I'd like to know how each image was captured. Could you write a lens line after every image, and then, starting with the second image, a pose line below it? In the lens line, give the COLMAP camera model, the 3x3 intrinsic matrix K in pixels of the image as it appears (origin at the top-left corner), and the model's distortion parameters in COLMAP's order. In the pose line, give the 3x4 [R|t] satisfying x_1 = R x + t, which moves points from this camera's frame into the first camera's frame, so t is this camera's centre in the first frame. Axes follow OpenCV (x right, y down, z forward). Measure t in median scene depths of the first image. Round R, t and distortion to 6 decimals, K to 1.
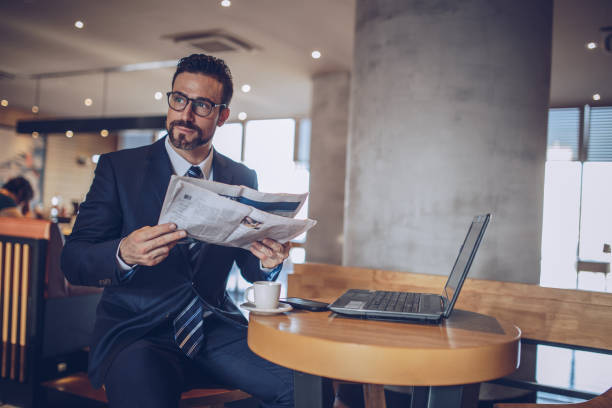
lens RADIAL K [[585.6, 0, 306.0], [0, 585.6, 204.0], [0, 0, 1]] dist [-0.074072, 0.096116]
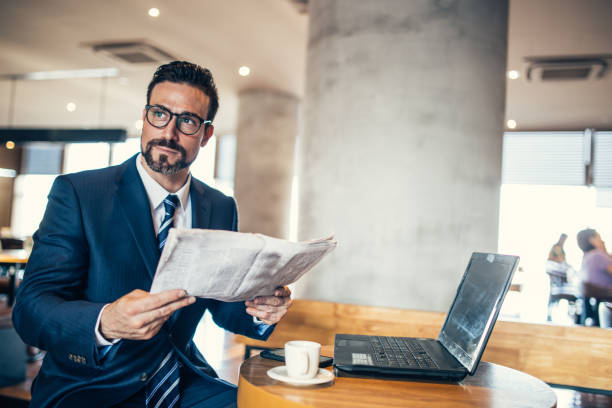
lens RADIAL K [[585.6, 0, 306.0], [0, 585.6, 204.0], [0, 0, 1]] dist [-0.074072, 0.096116]
pose [[0.988424, 0.014887, 0.150986, -0.074055], [-0.010286, 0.999460, -0.031208, -0.016182], [-0.151369, 0.029294, 0.988043, 0.091446]]
